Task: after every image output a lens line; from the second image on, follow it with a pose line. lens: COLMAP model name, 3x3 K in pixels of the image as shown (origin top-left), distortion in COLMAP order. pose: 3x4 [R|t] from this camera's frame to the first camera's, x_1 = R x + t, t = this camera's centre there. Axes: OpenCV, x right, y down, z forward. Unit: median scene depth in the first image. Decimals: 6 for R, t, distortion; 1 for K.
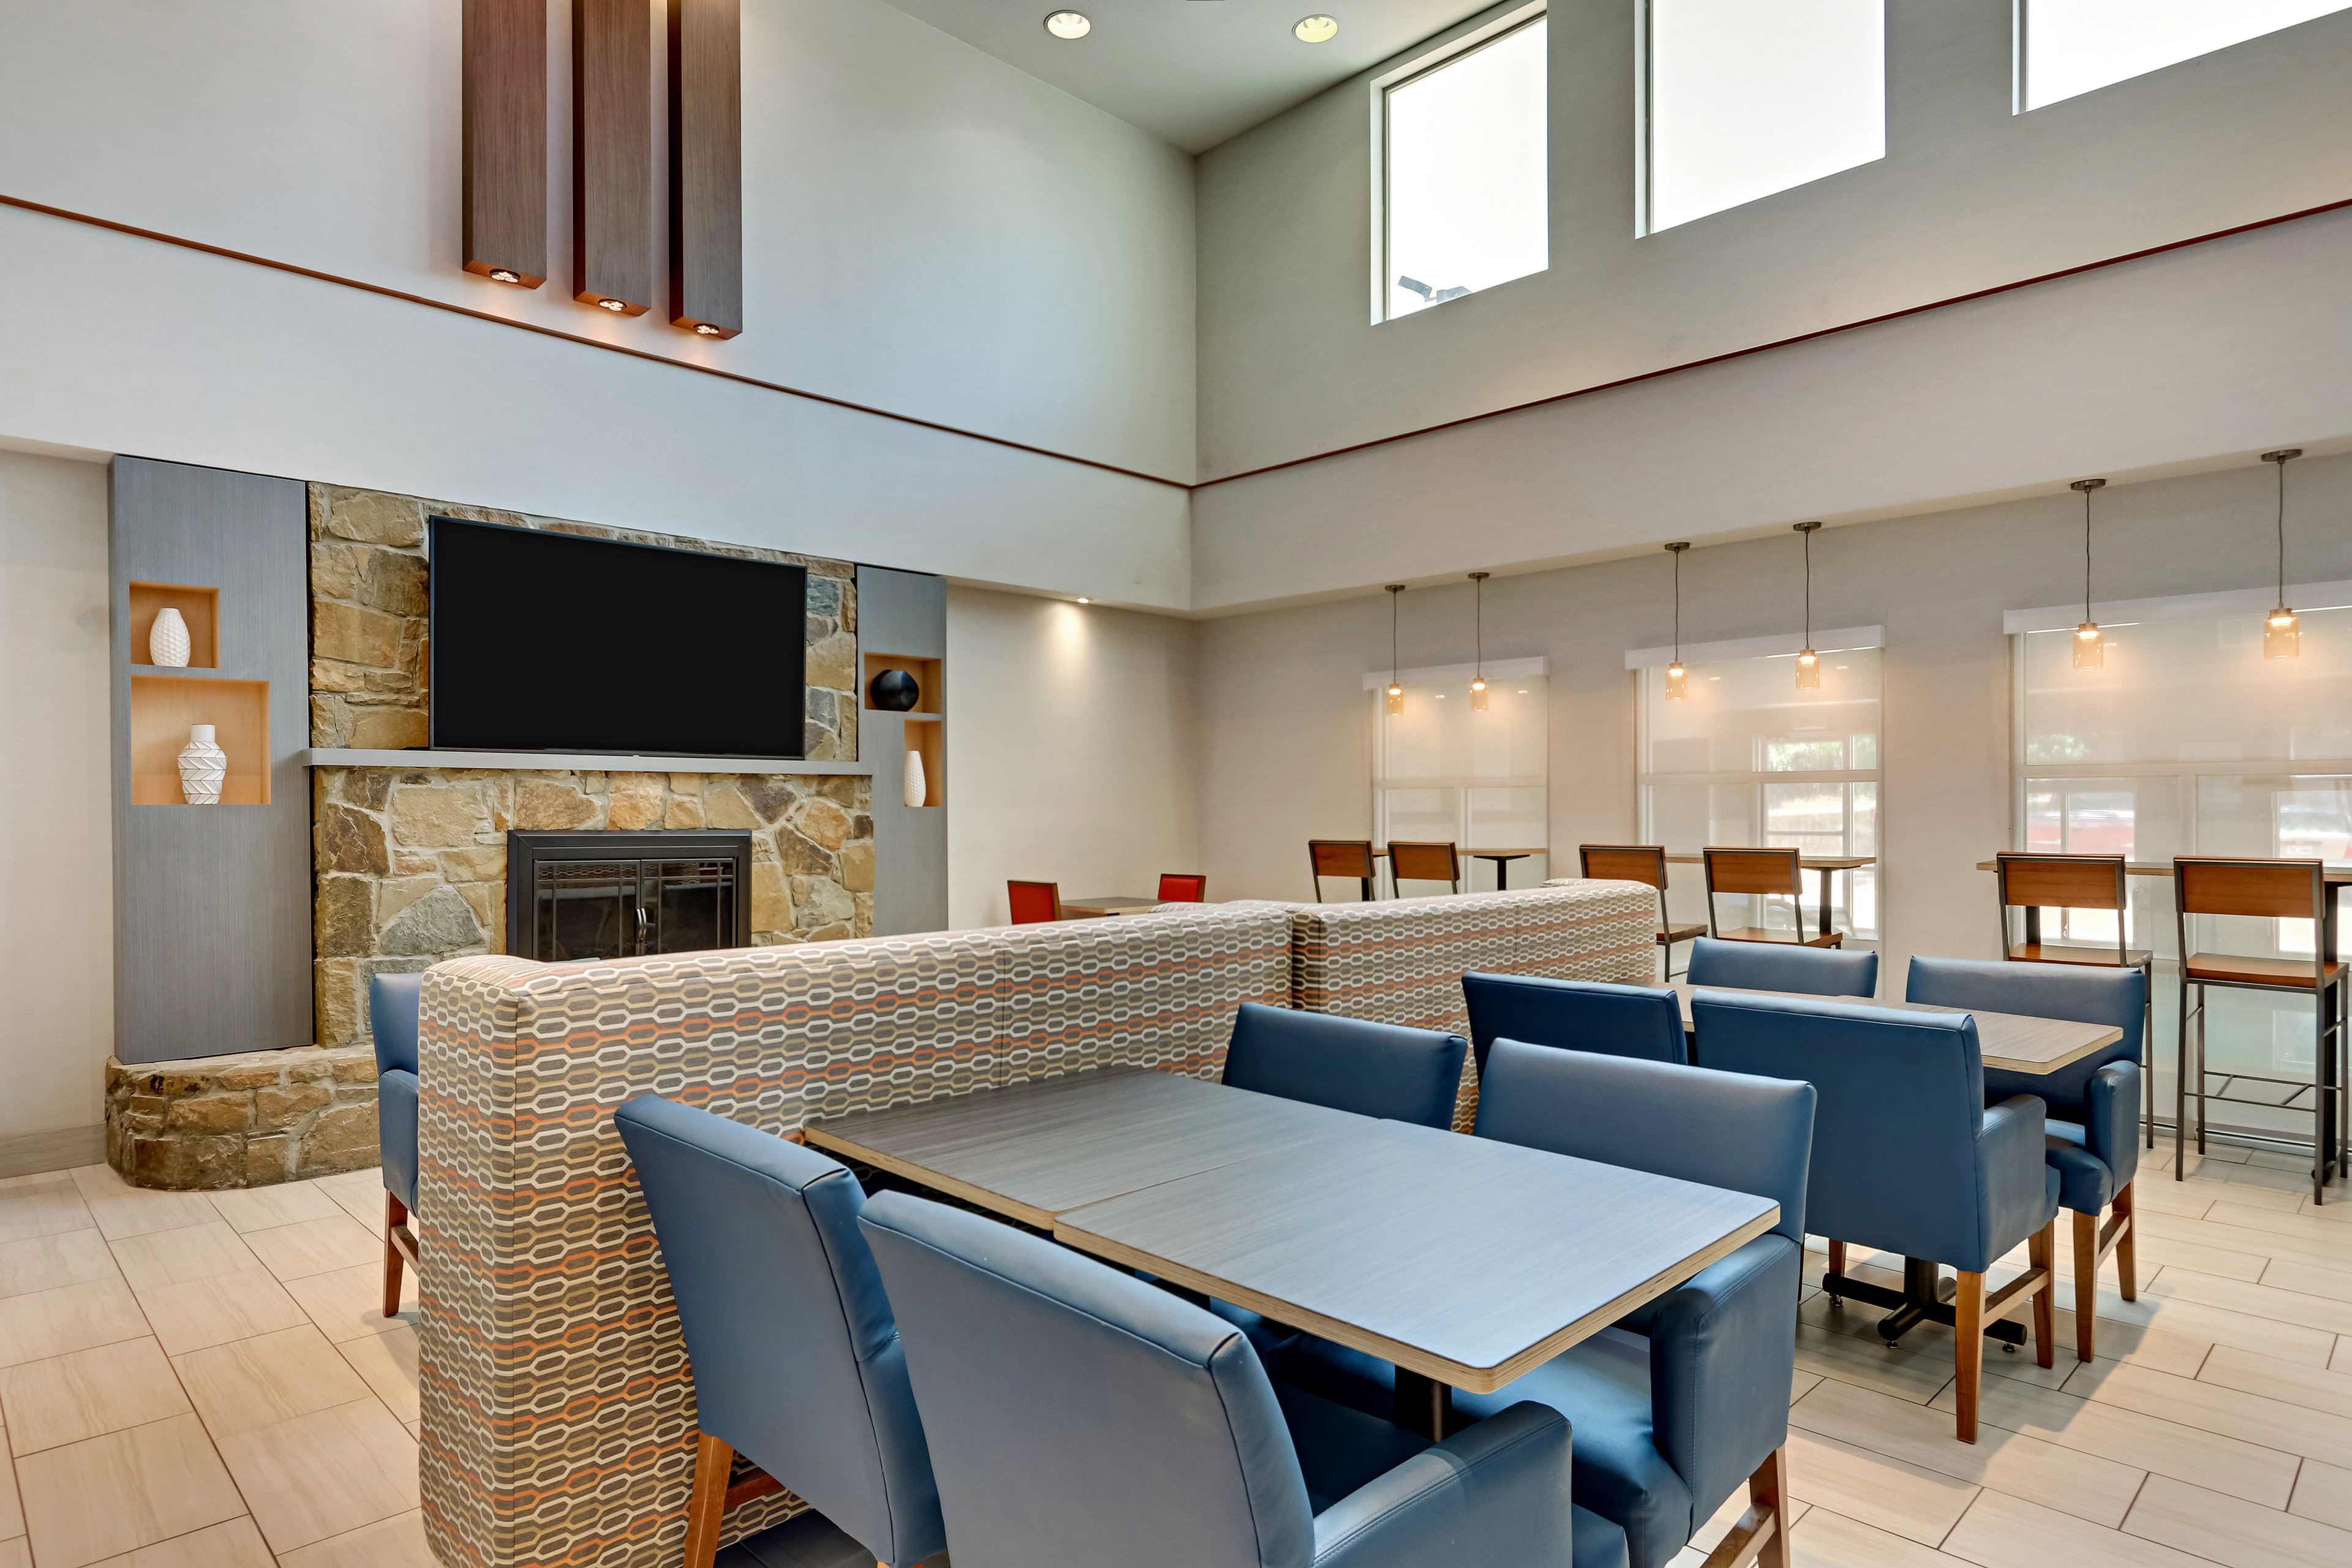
lens RADIAL K [[1316.8, 0, 1158.7], [0, 1316.8, 819.9], [0, 0, 1]] dist [0.001173, 0.001560]
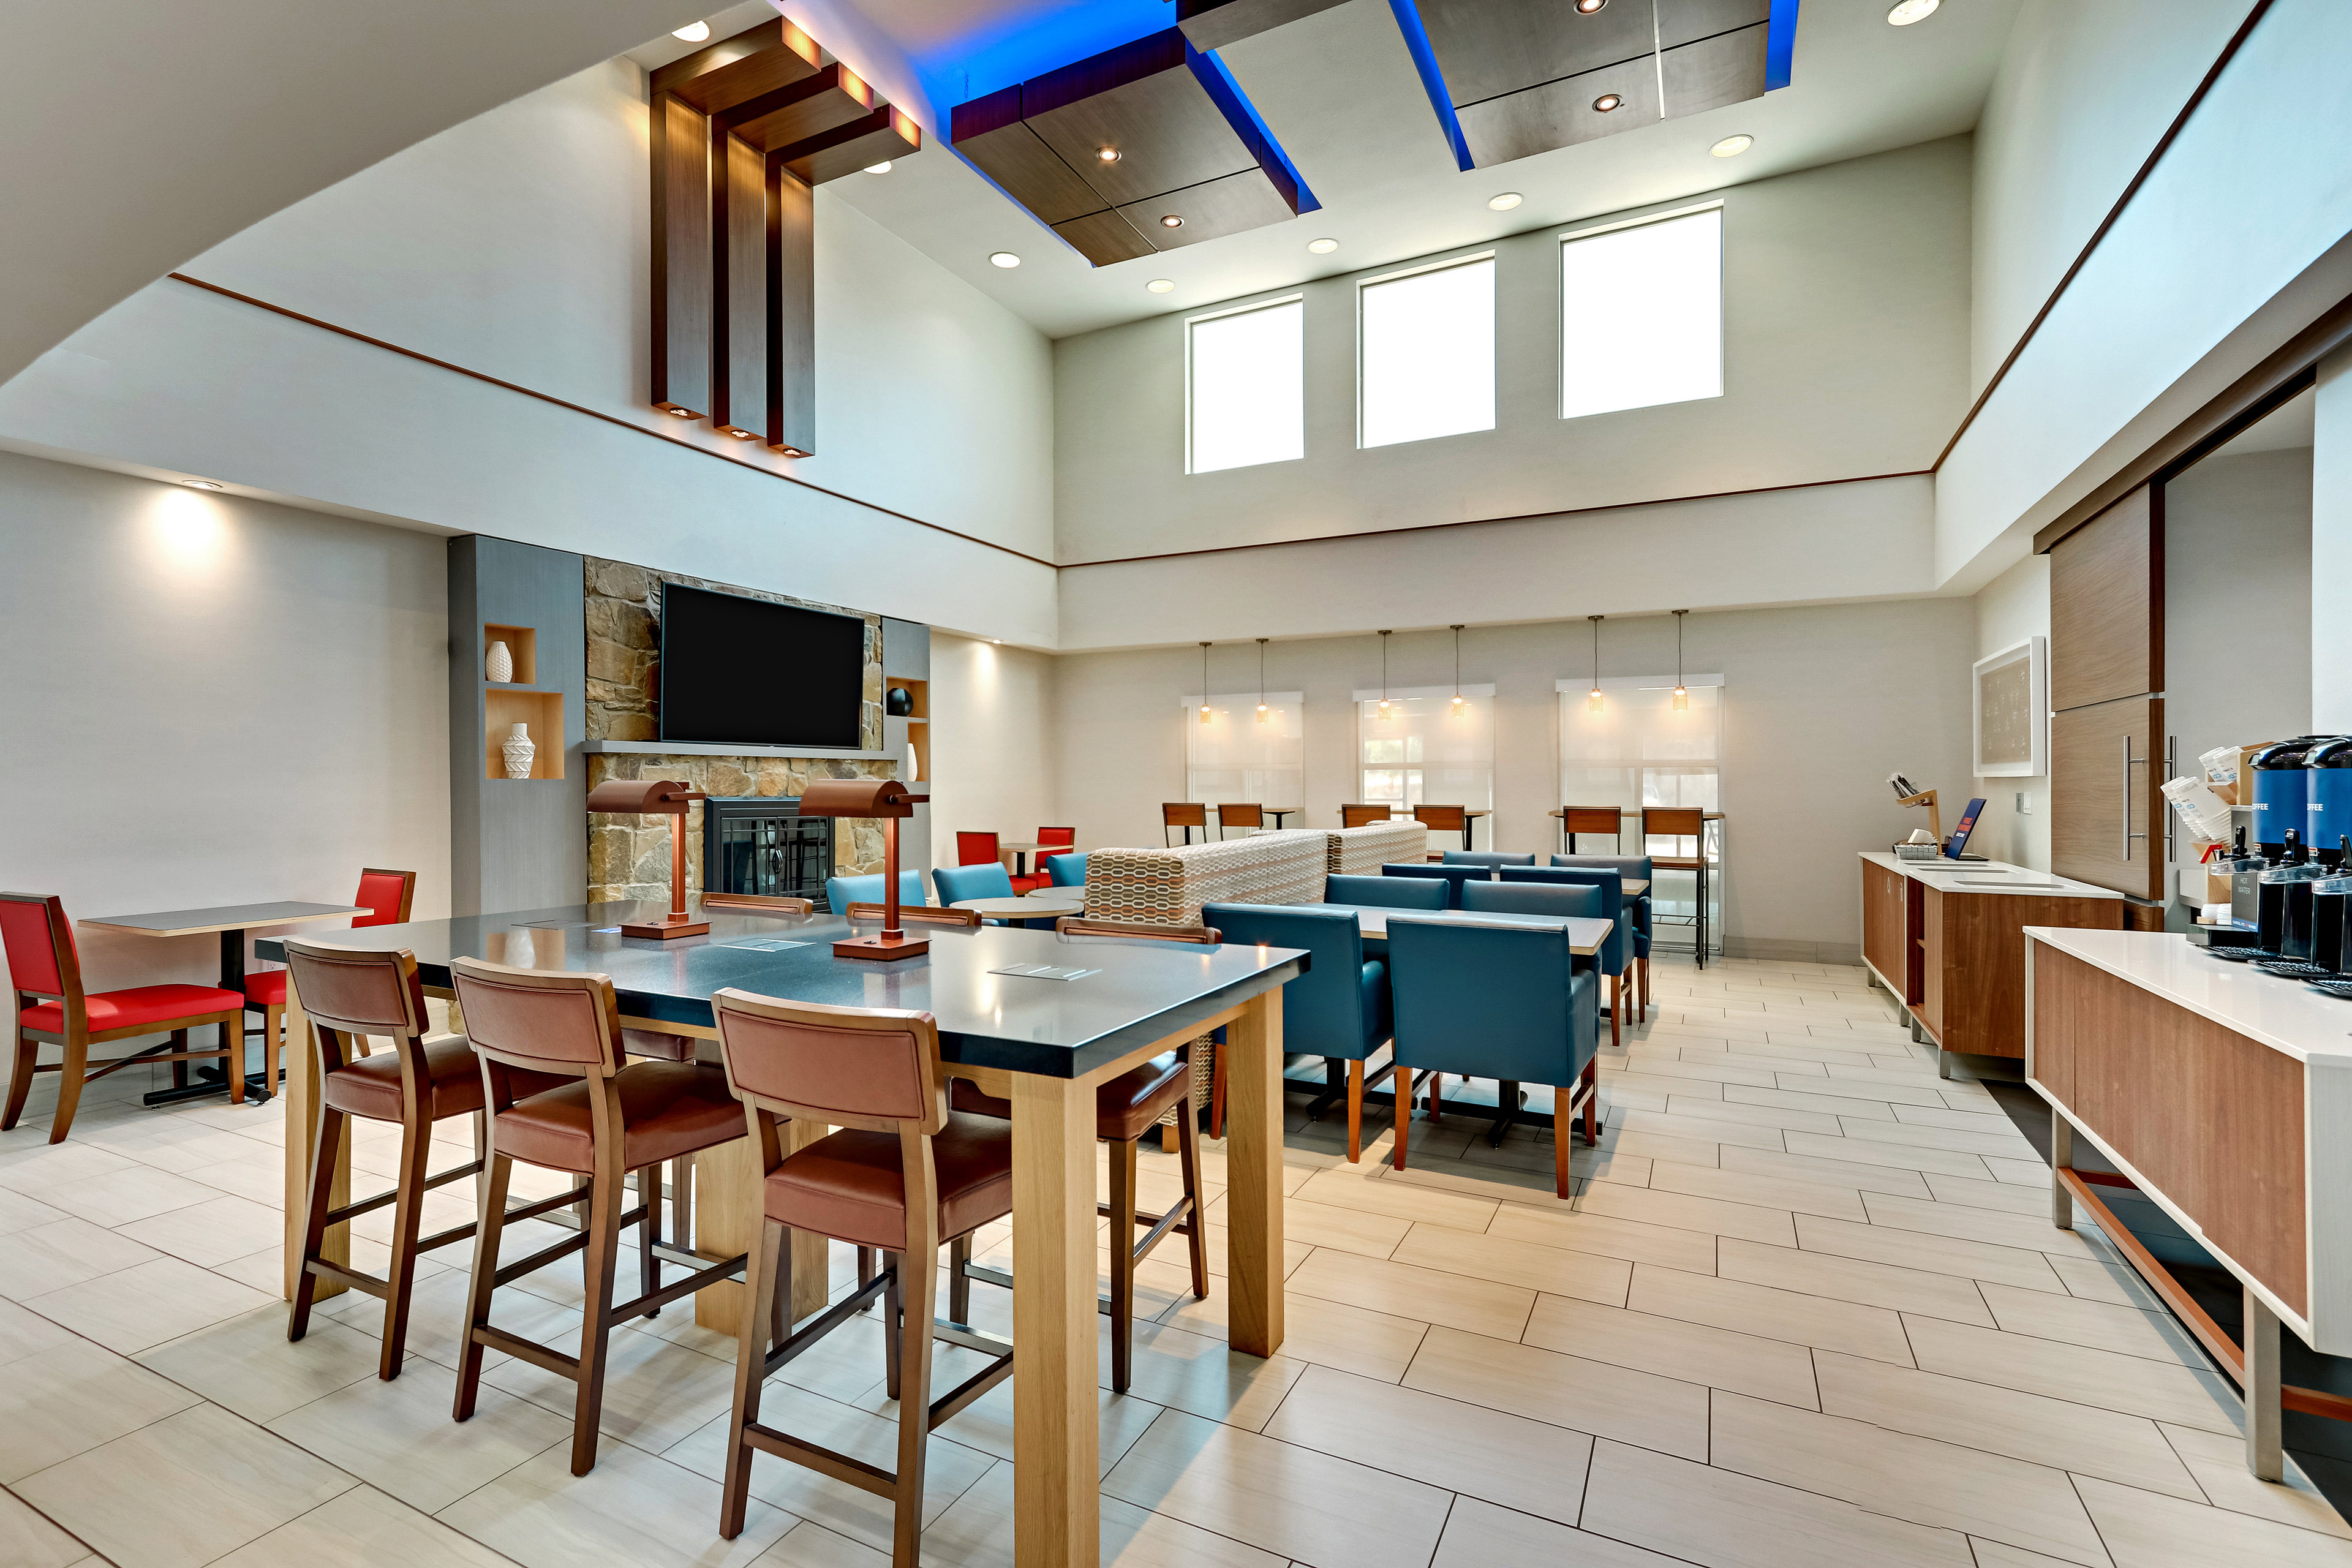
lens RADIAL K [[1084.5, 0, 1157.5], [0, 1084.5, 788.0], [0, 0, 1]] dist [0.002605, 0.003554]
pose [[0.948824, -0.000065, 0.315807, -0.356380], [0.001410, 0.999991, -0.004032, 0.003074], [-0.315804, 0.004271, 0.948815, -0.272508]]
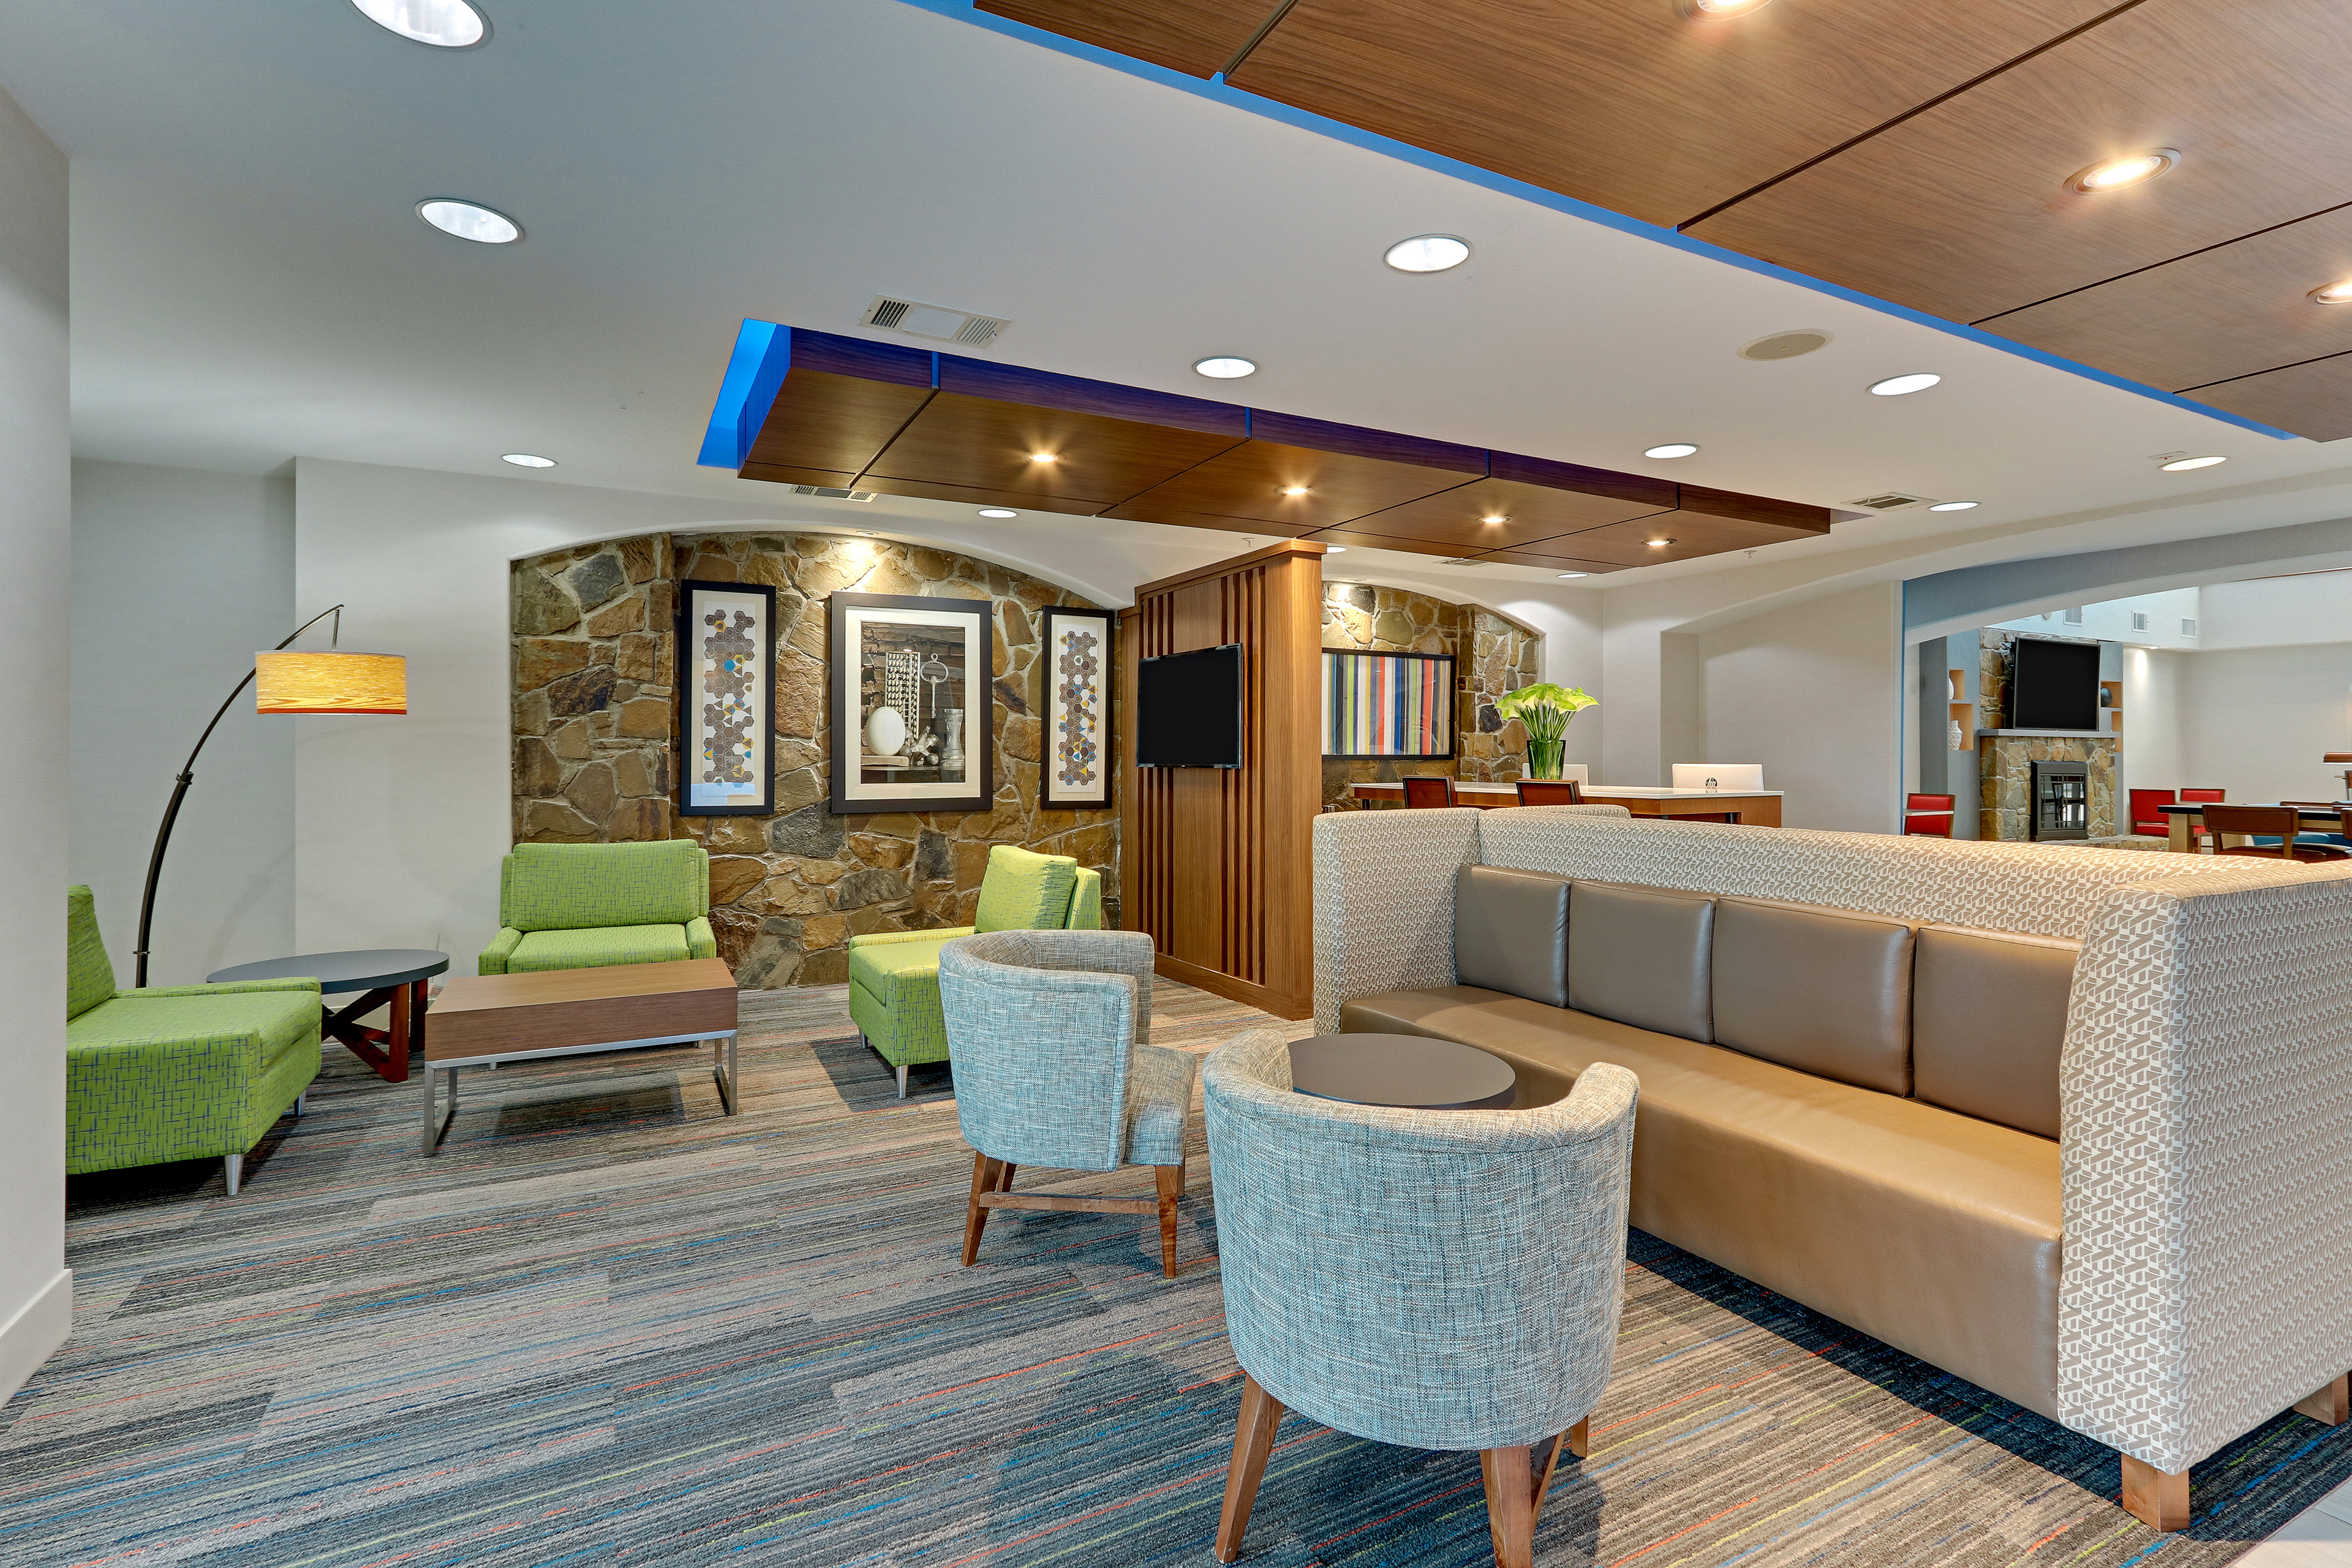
lens RADIAL K [[1084.5, 0, 1144.0], [0, 1084.5, 758.0], [0, 0, 1]] dist [0.002605, 0.003554]
pose [[0.954597, 0.006074, -0.297840, -1.335507], [-0.007638, 0.999962, -0.004089, 0.020771], [0.297804, 0.006178, 0.954607, -1.323950]]
